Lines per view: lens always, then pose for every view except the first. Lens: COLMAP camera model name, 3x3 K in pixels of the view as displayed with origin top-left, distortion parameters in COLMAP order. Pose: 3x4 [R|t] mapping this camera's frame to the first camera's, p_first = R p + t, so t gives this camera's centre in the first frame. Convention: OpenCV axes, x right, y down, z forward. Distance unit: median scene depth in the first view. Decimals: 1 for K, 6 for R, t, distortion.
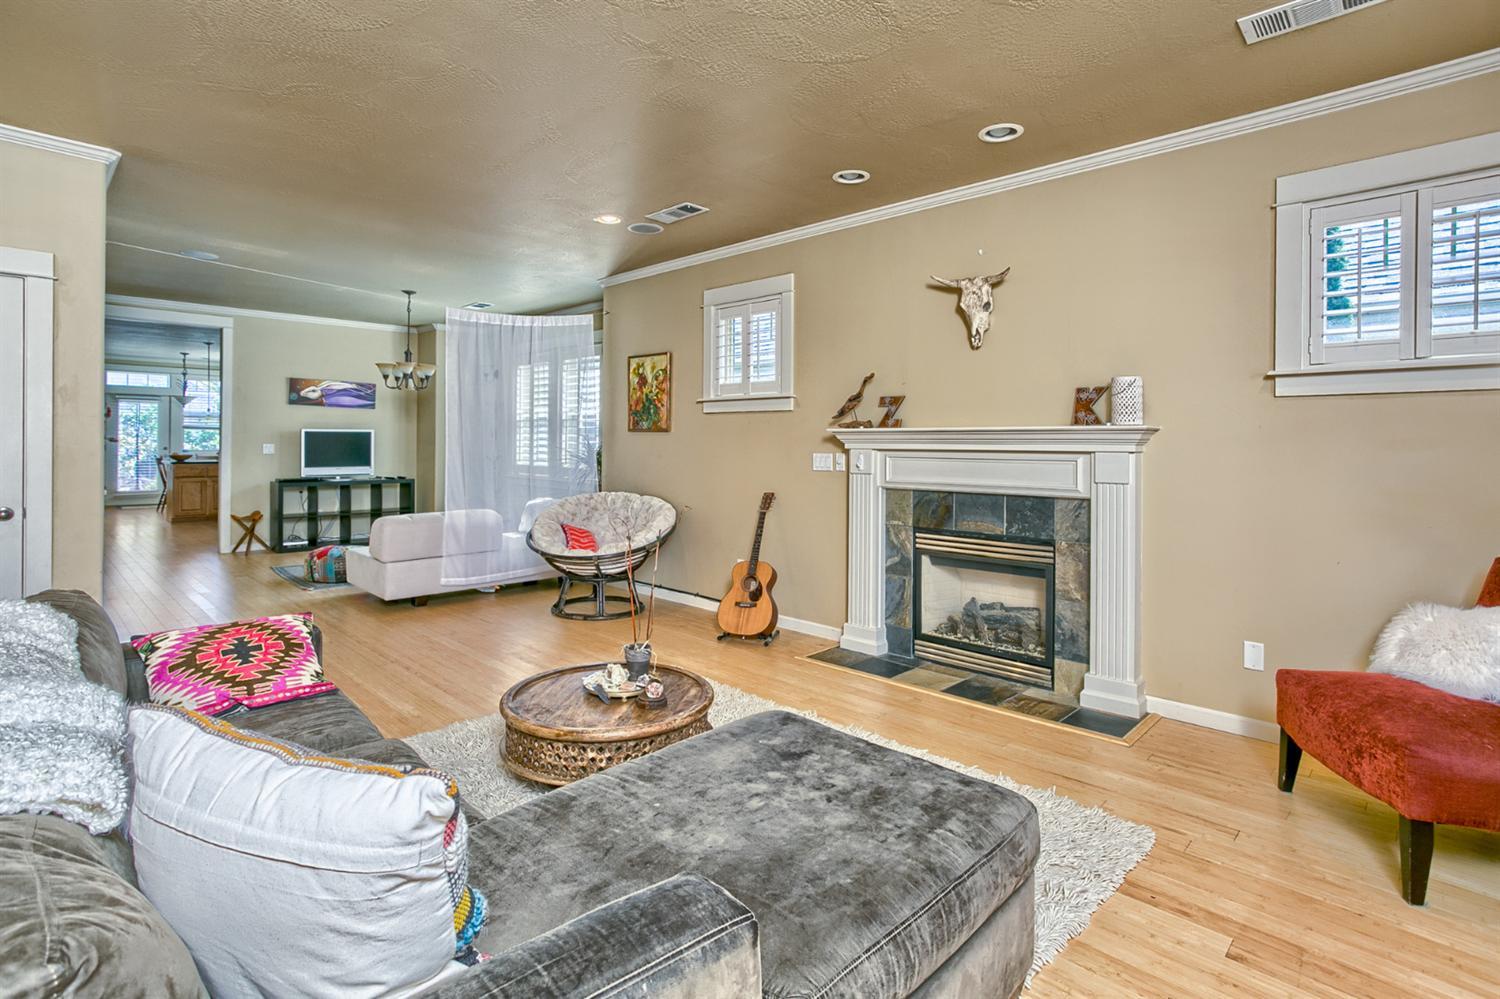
lens RADIAL K [[739.2, 0, 758.1], [0, 739.2, 442.9], [0, 0, 1]] dist [-0.043683, 0.028520]
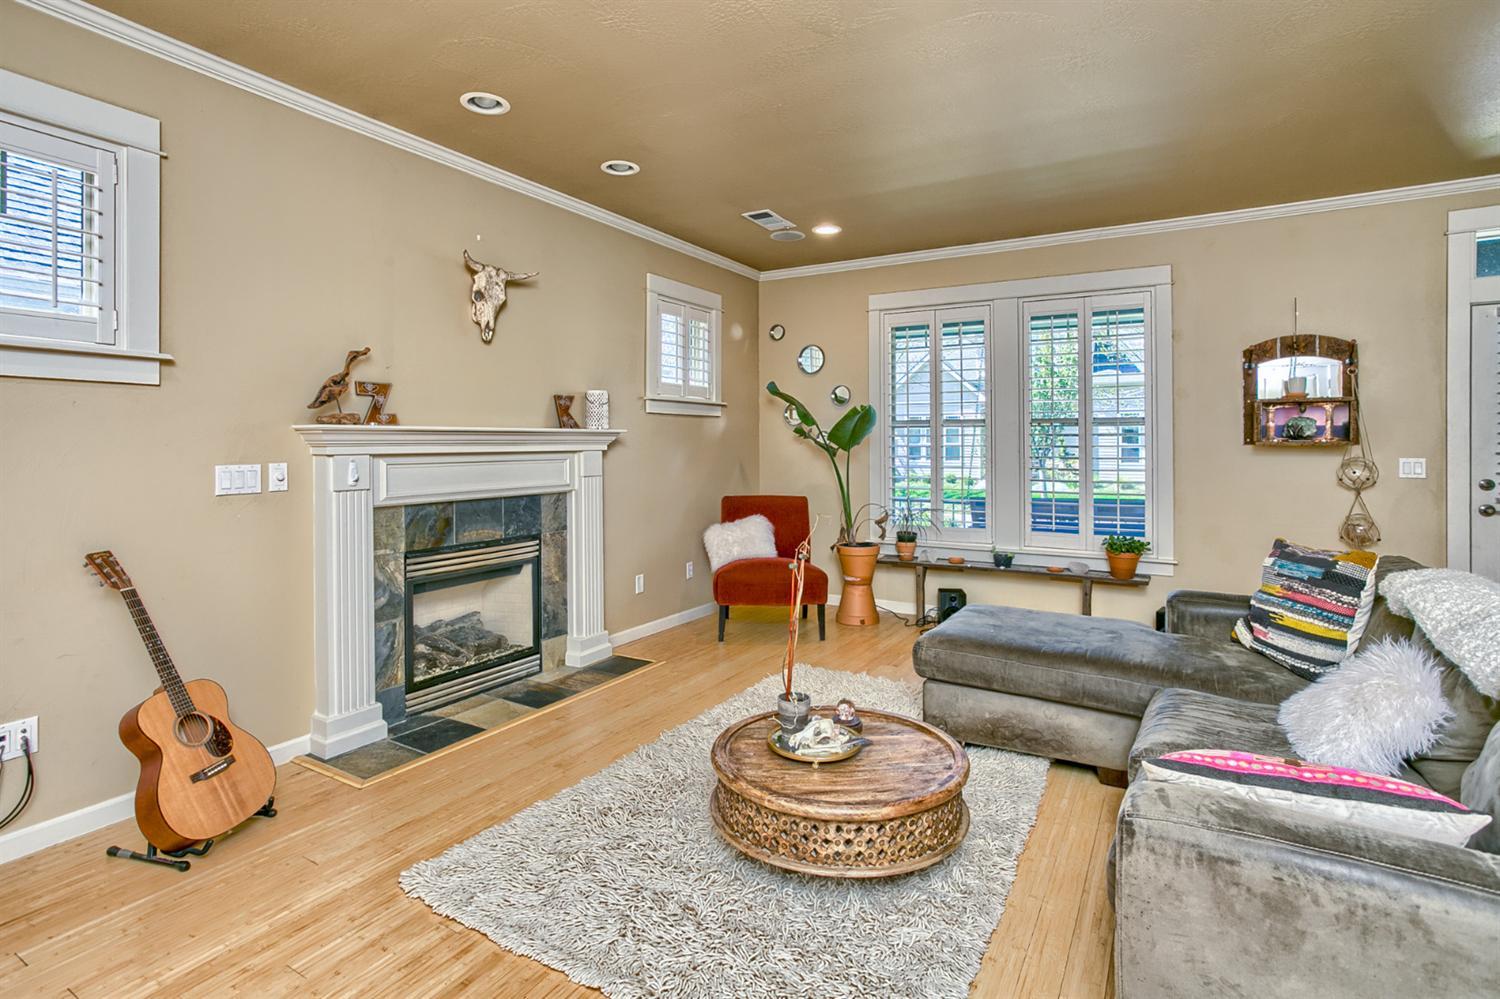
lens RADIAL K [[739.2, 0, 758.1], [0, 739.2, 442.9], [0, 0, 1]] dist [-0.043683, 0.028520]
pose [[-0.234089, -0.008891, 0.972175, -0.679578], [-0.002656, 0.999960, 0.008506, -0.010495], [-0.972212, -0.000591, -0.234103, 0.881047]]
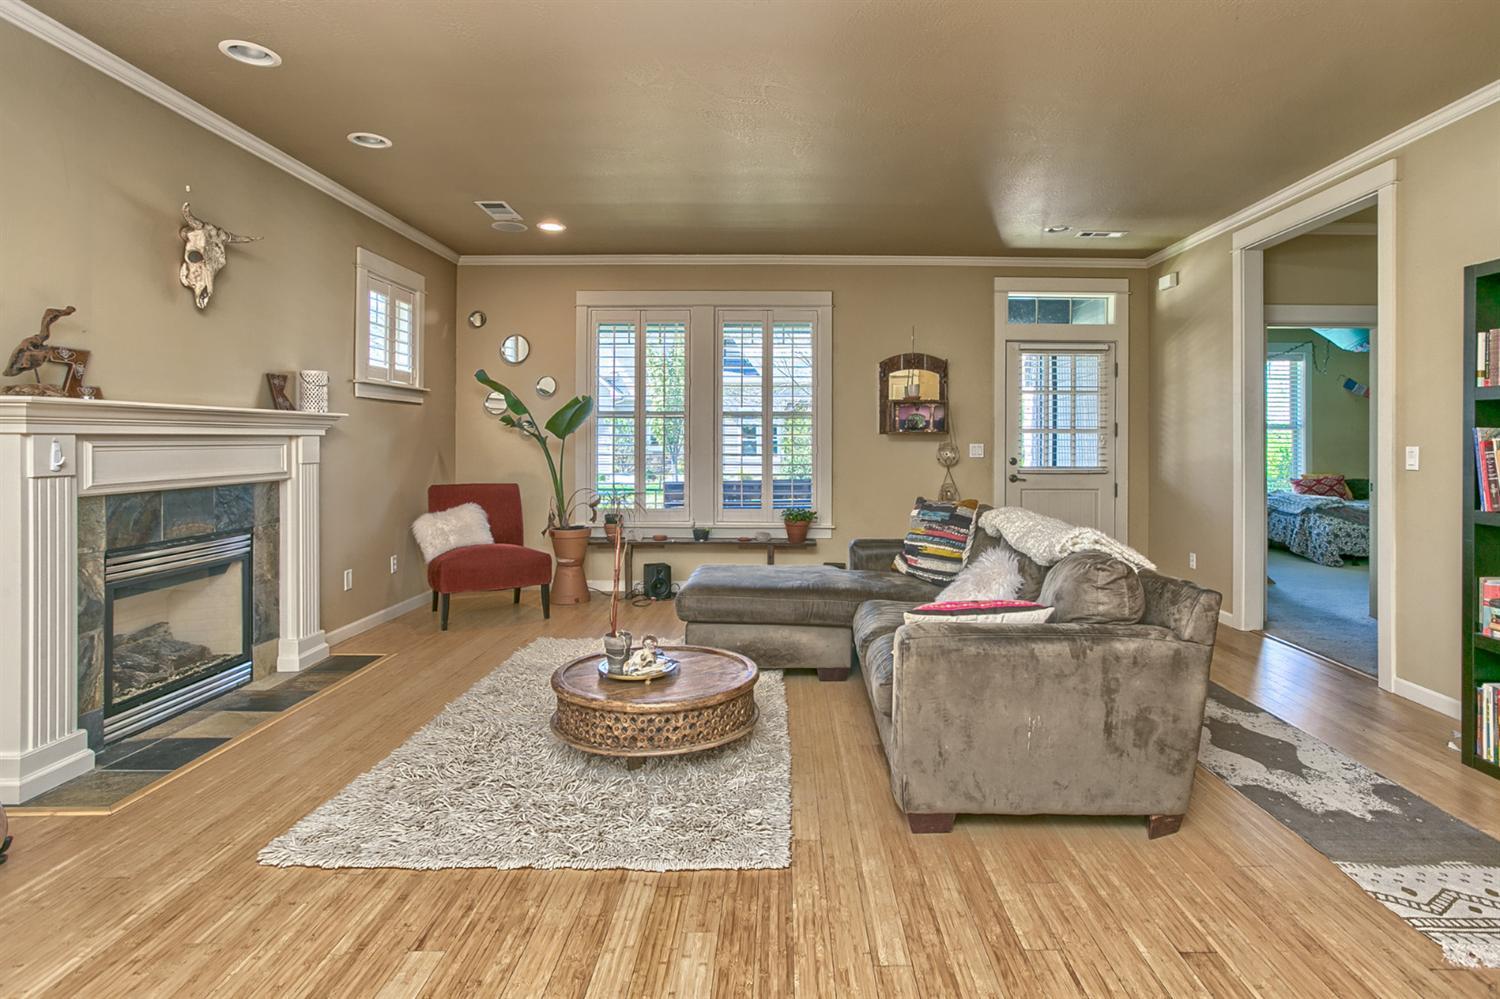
lens RADIAL K [[772.3, 0, 783.2], [0, 772.3, 440.3], [0, 0, 1]] dist [-0.041360, 0.032899]
pose [[-0.691277, -0.011839, 0.722493, -0.759645], [-0.010332, 0.999926, 0.006499, 0.003984], [-0.722516, -0.002972, -0.691348, 1.114214]]
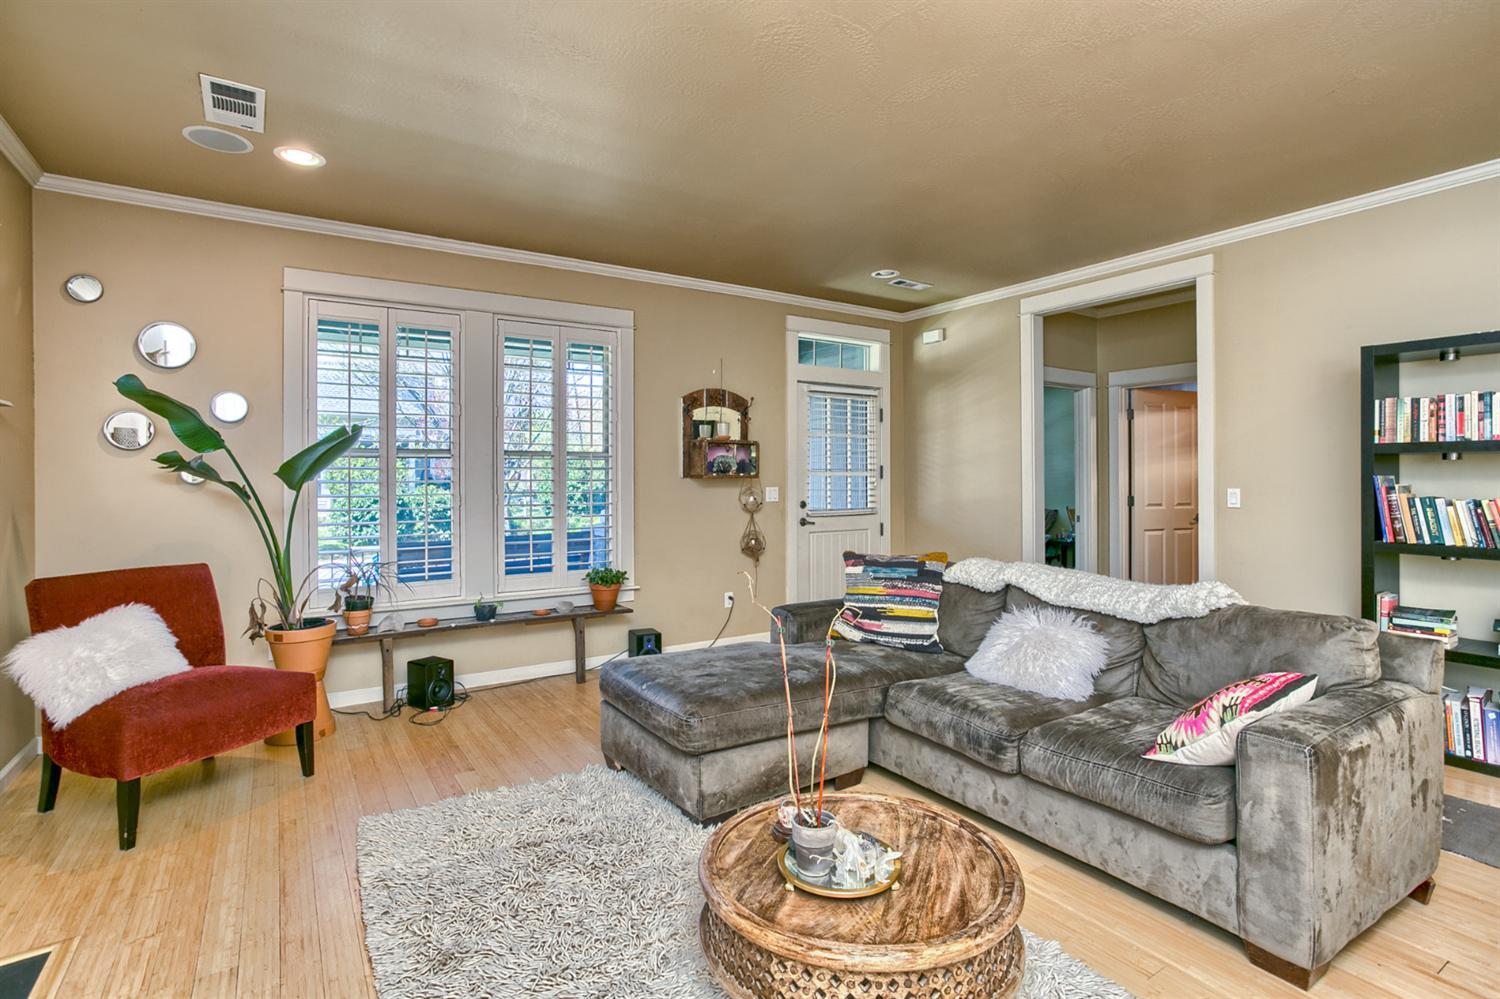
lens RADIAL K [[731.4, 0, 744.6], [0, 731.4, 476.9], [0, 0, 1]] dist [-0.039745, 0.026553]
pose [[-0.972929, -0.006069, 0.231026, -0.173759], [-0.005614, 0.999981, 0.002625, -0.006178], [-0.231038, 0.001257, -0.972944, 1.144476]]
